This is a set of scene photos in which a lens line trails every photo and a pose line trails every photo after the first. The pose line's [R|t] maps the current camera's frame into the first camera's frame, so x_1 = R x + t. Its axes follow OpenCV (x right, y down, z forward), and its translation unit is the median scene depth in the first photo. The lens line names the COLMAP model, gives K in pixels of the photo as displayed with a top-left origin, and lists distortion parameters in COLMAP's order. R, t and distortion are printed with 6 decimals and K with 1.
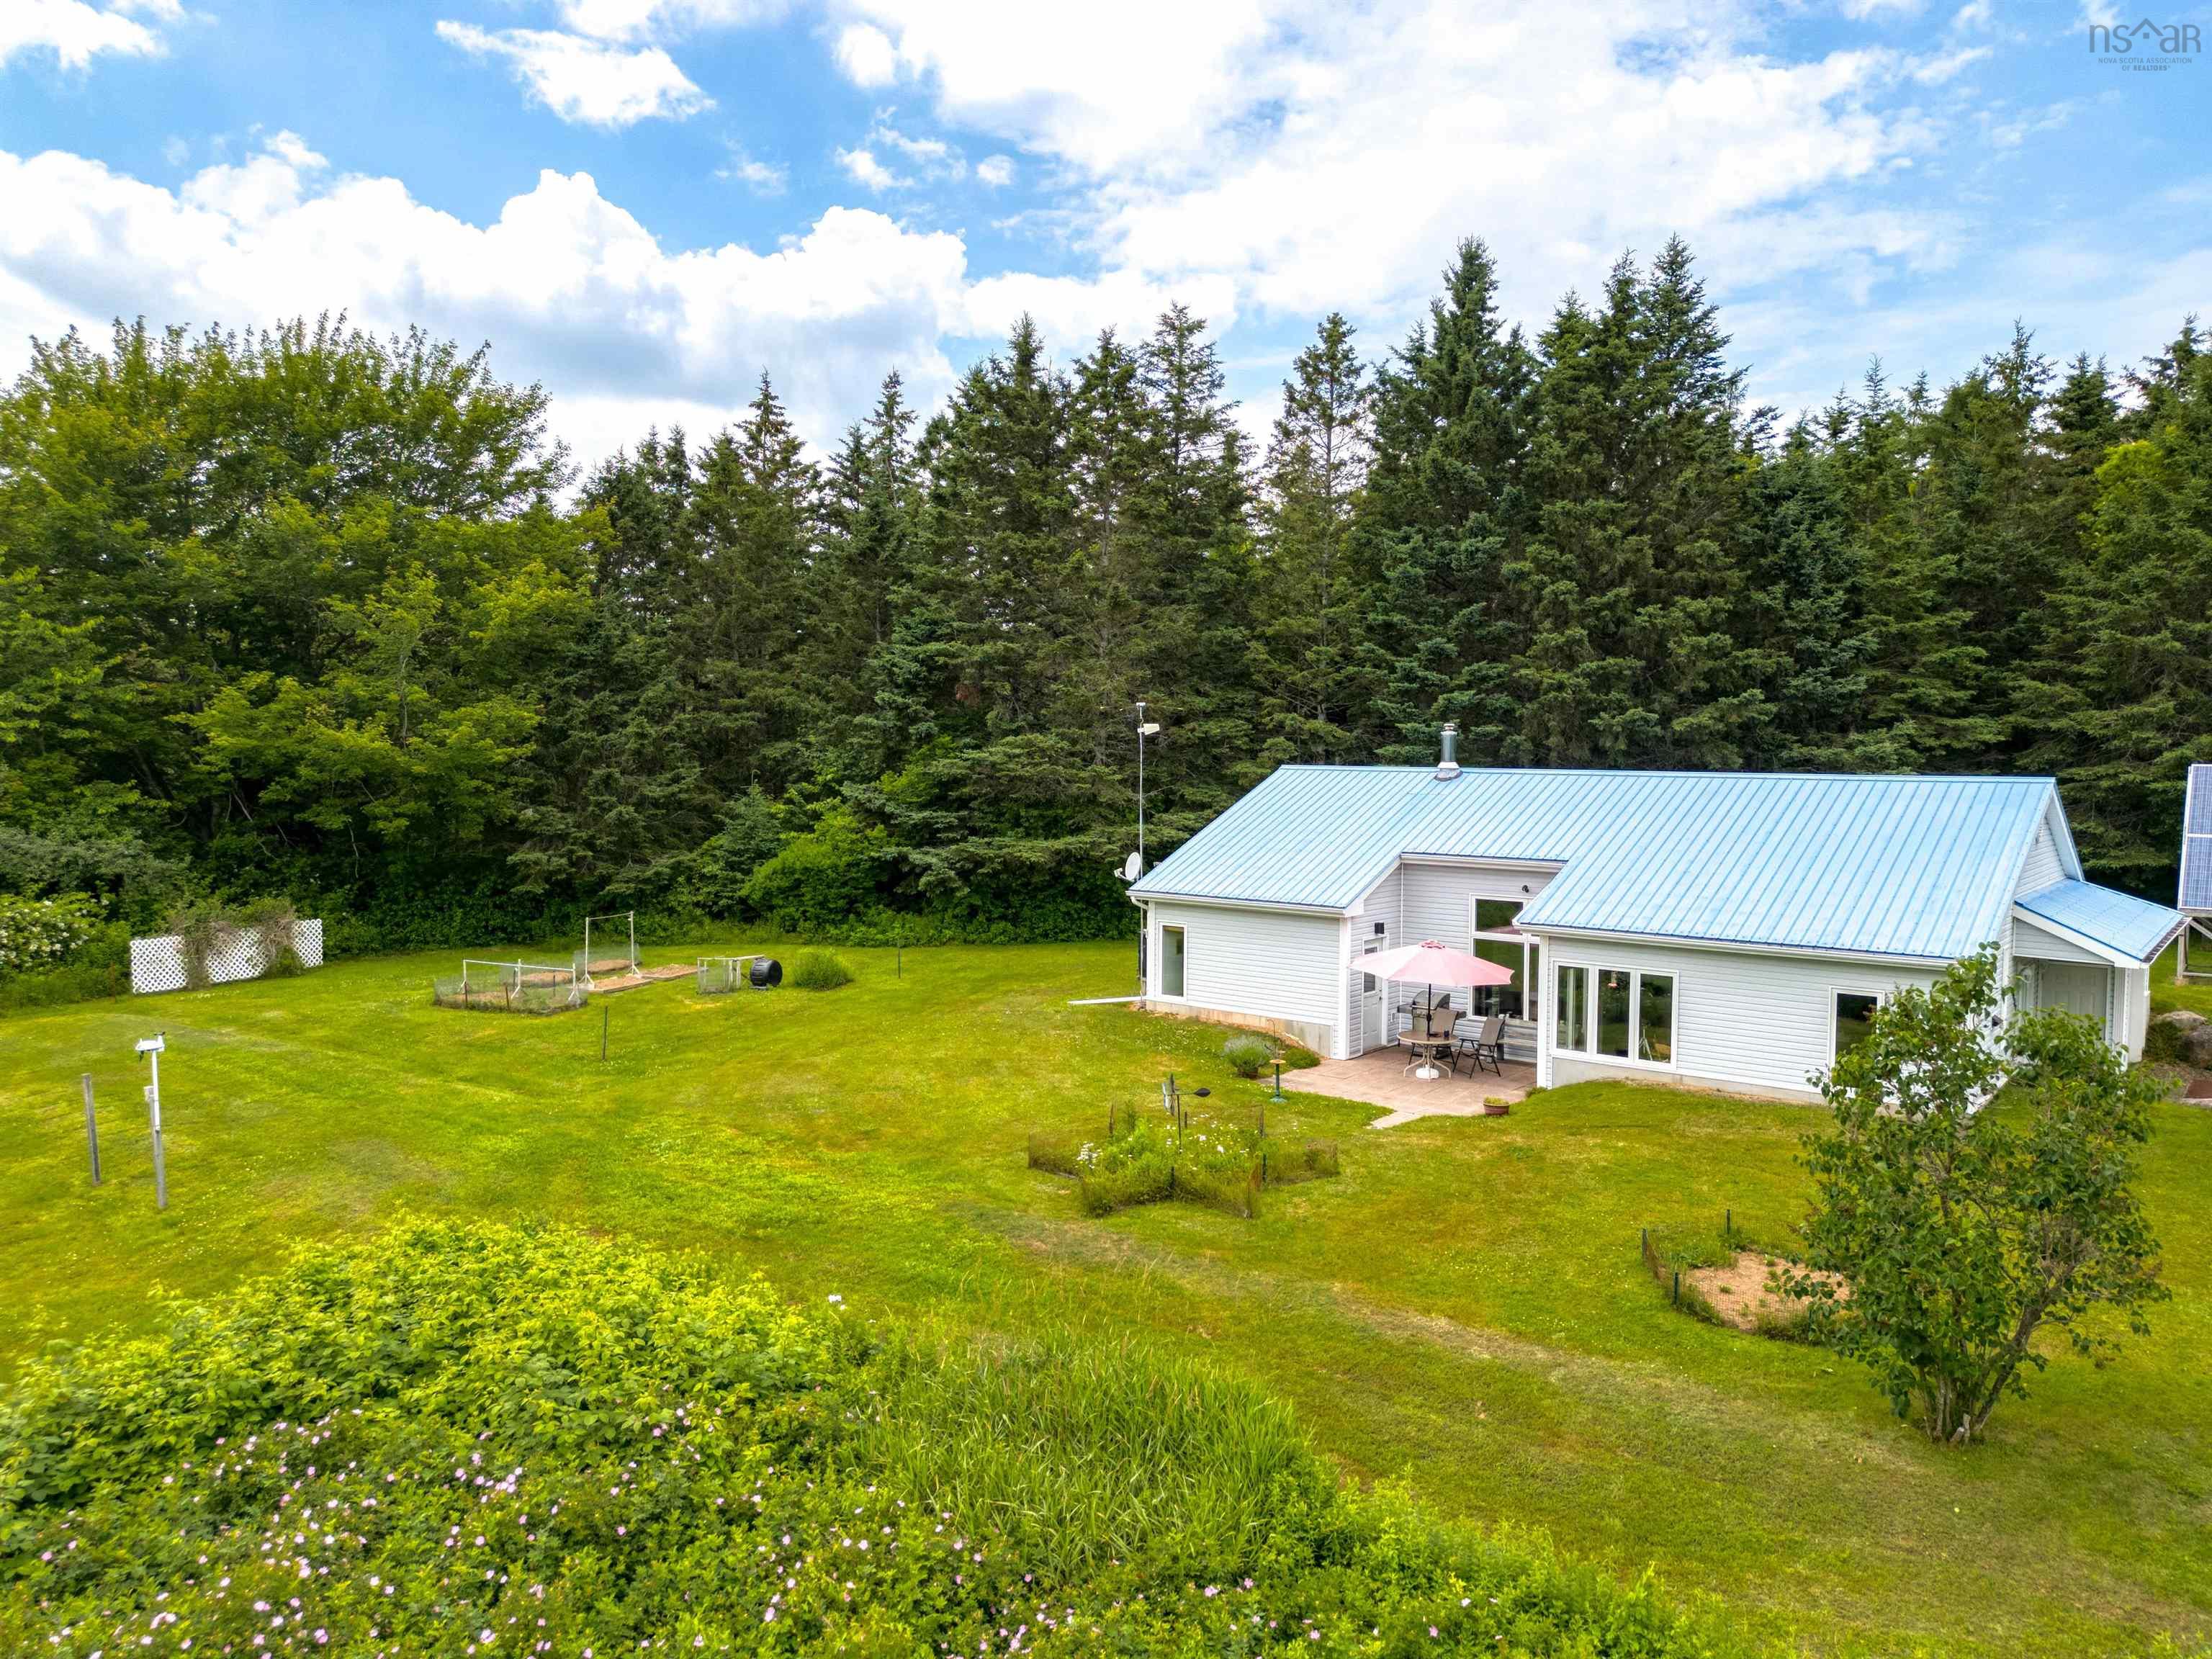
lens RADIAL K [[1547.8, 0, 1104.4], [0, 1547.8, 841.8], [0, 0, 1]] dist [0.084569, -0.085511]
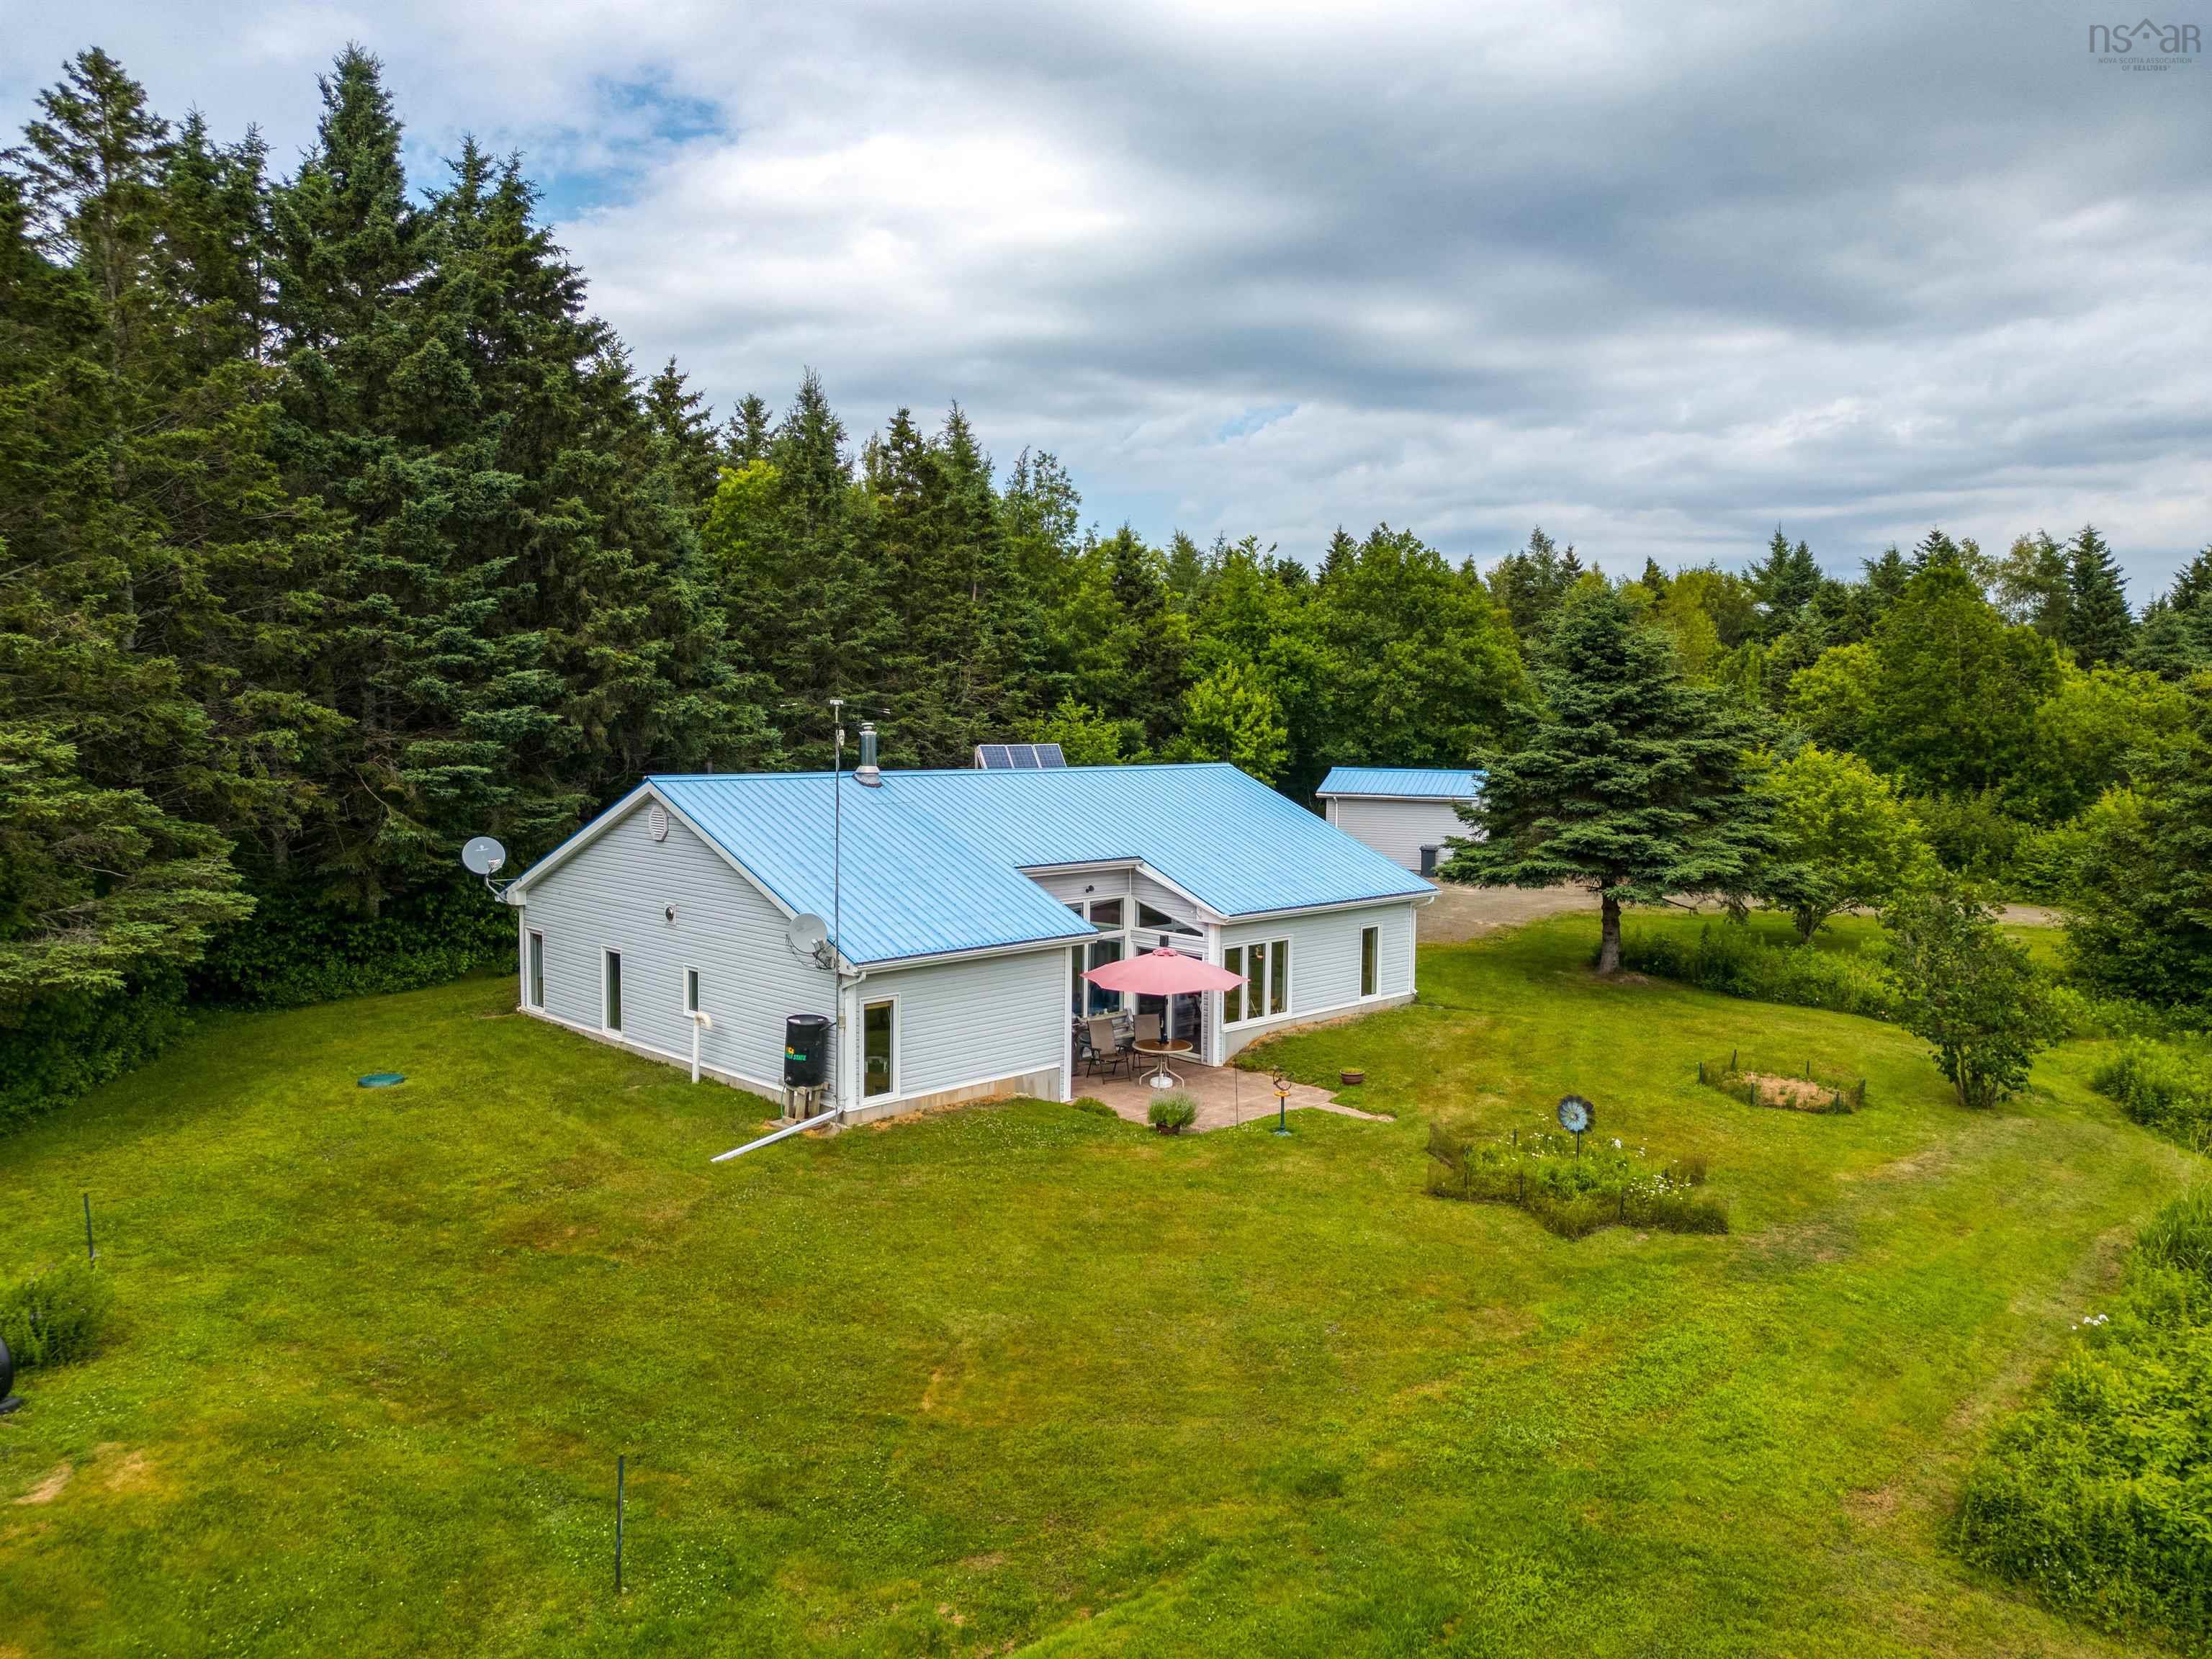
lens RADIAL K [[1541.3, 0, 1106.5], [0, 1541.3, 817.0], [0, 0, 1]] dist [0.120439, -0.181577]
pose [[0.126641, -0.076759, 0.988974, -0.500968], [0.051770, 0.996154, 0.070688, -0.060854], [-0.990597, 0.042247, 0.130127, 0.588044]]
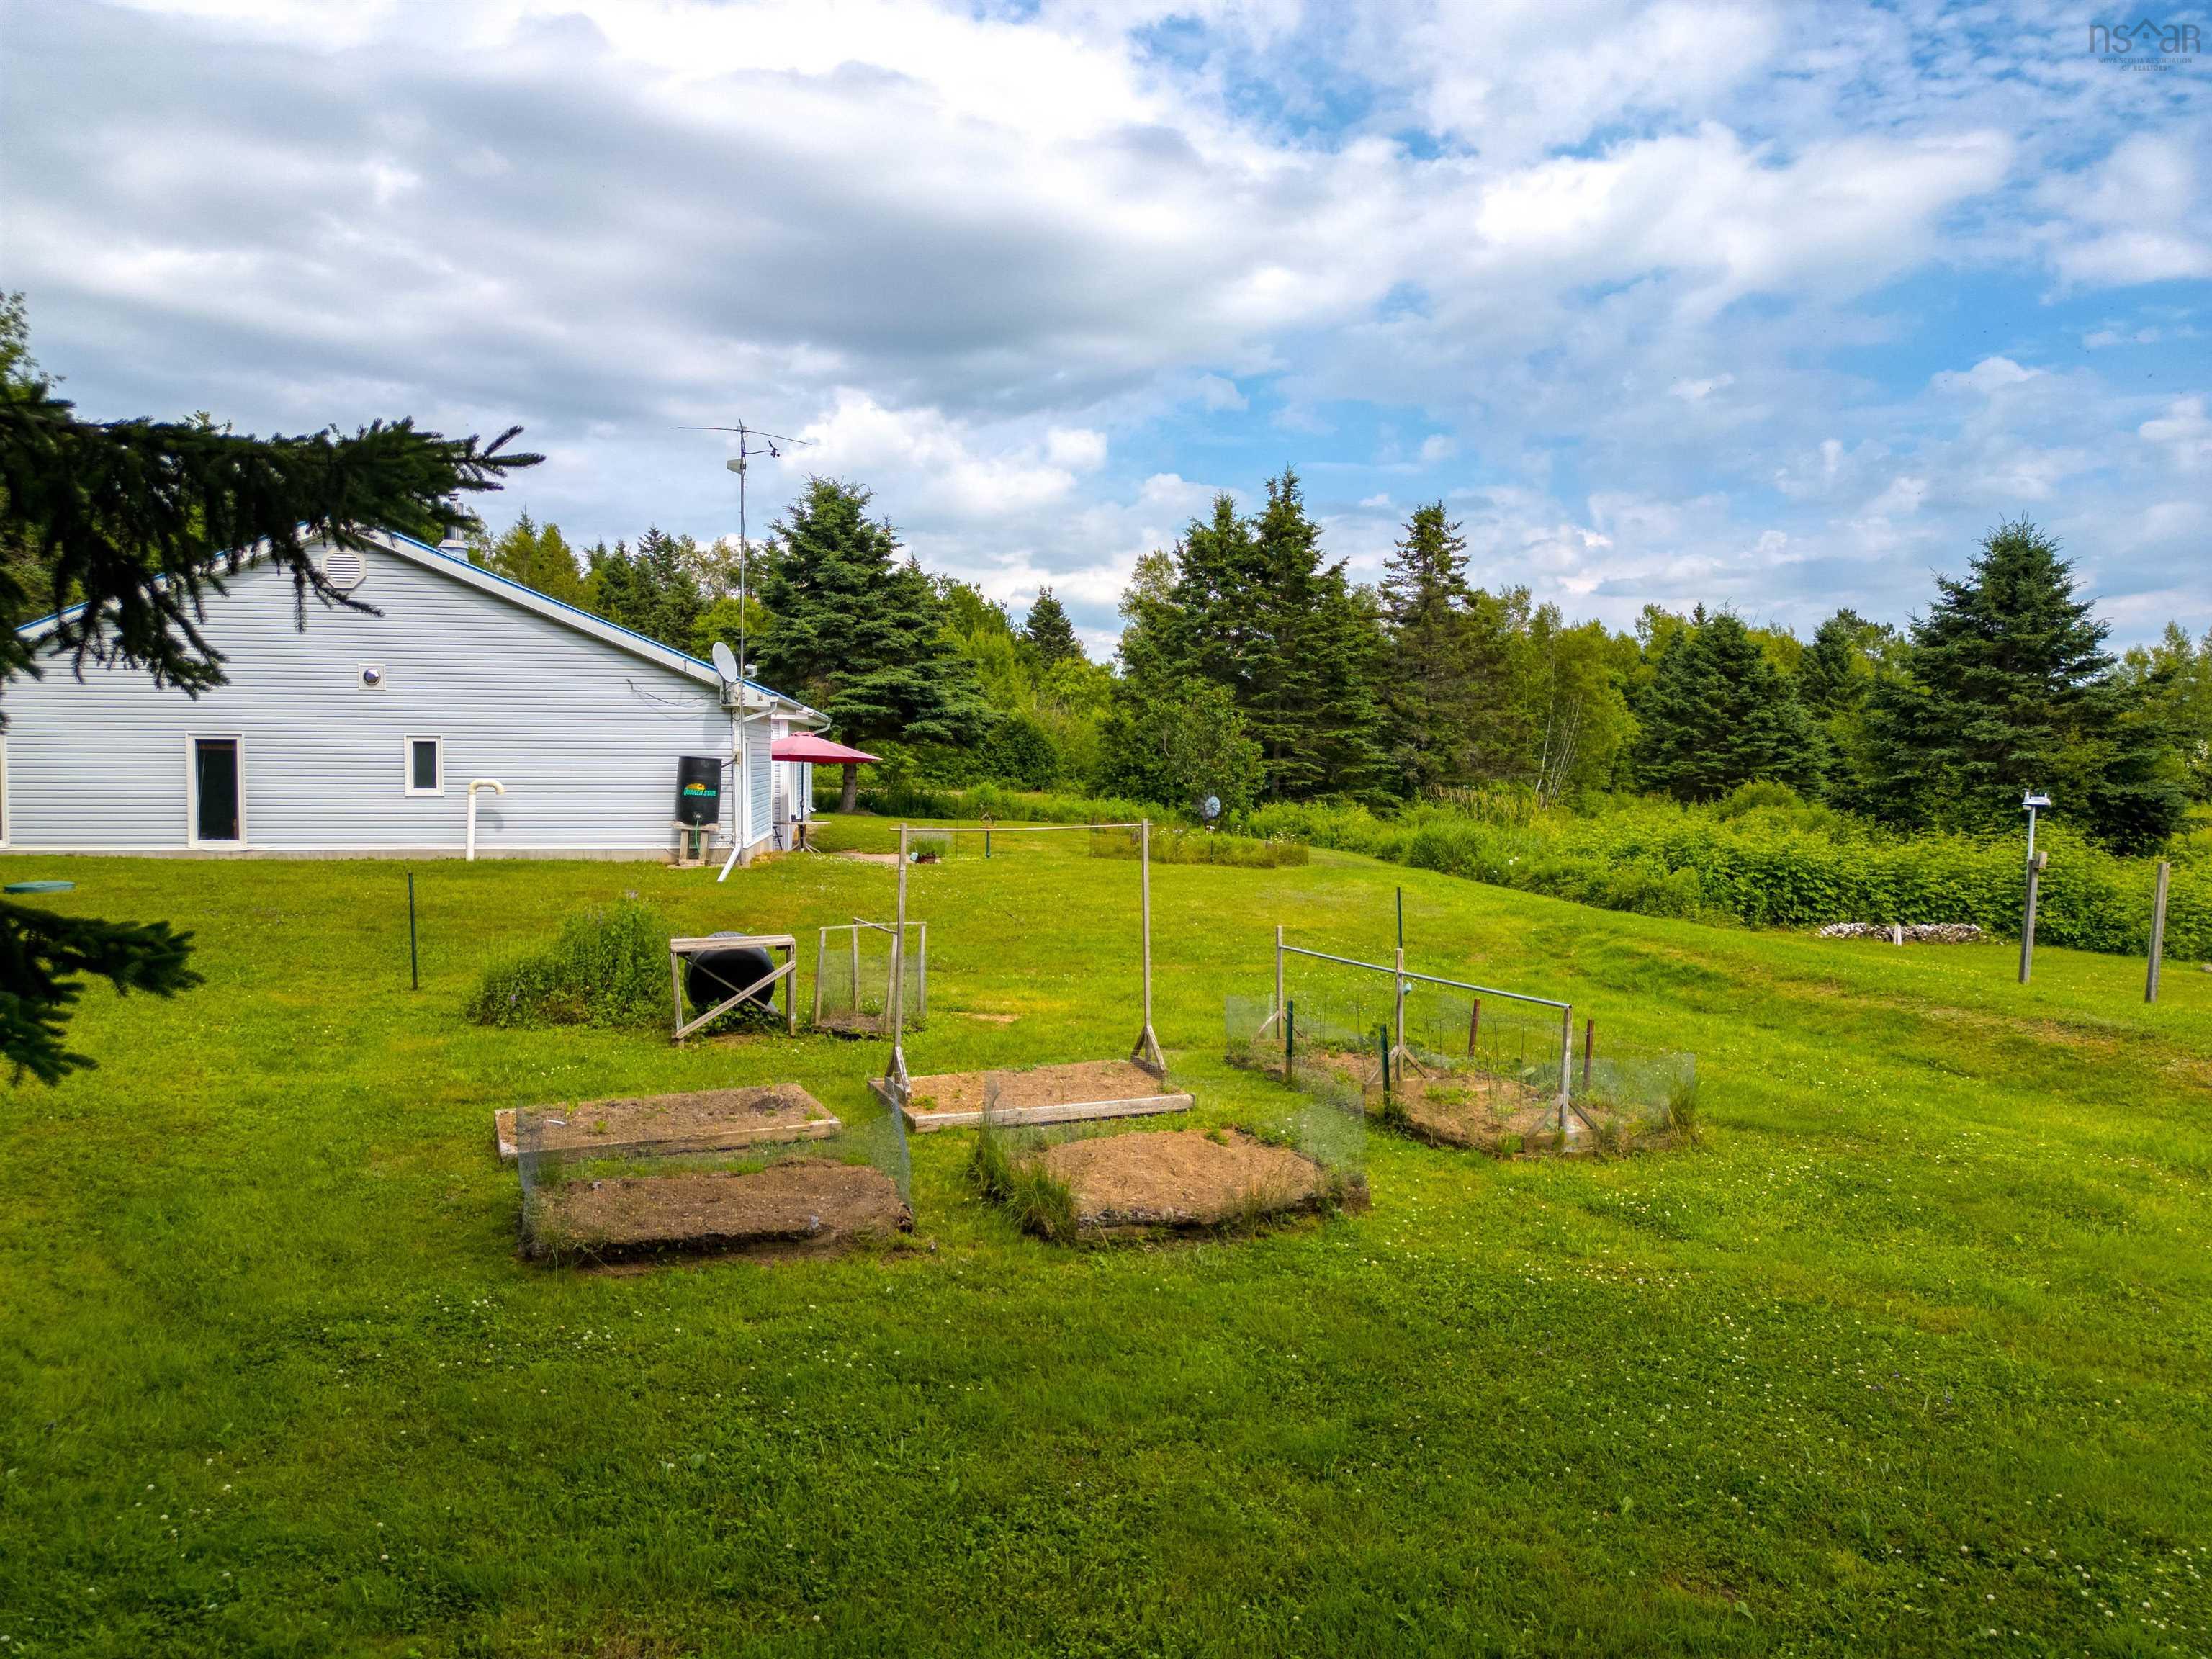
lens RADIAL K [[1544.9, 0, 1105.2], [0, 1544.9, 831.9], [0, 0, 1]] dist [0.075272, -0.084387]
pose [[-0.693871, -0.056689, 0.717865, -0.468466], [0.026948, 0.994154, 0.104554, 0.015383], [-0.719595, 0.091892, -0.688287, 1.032596]]
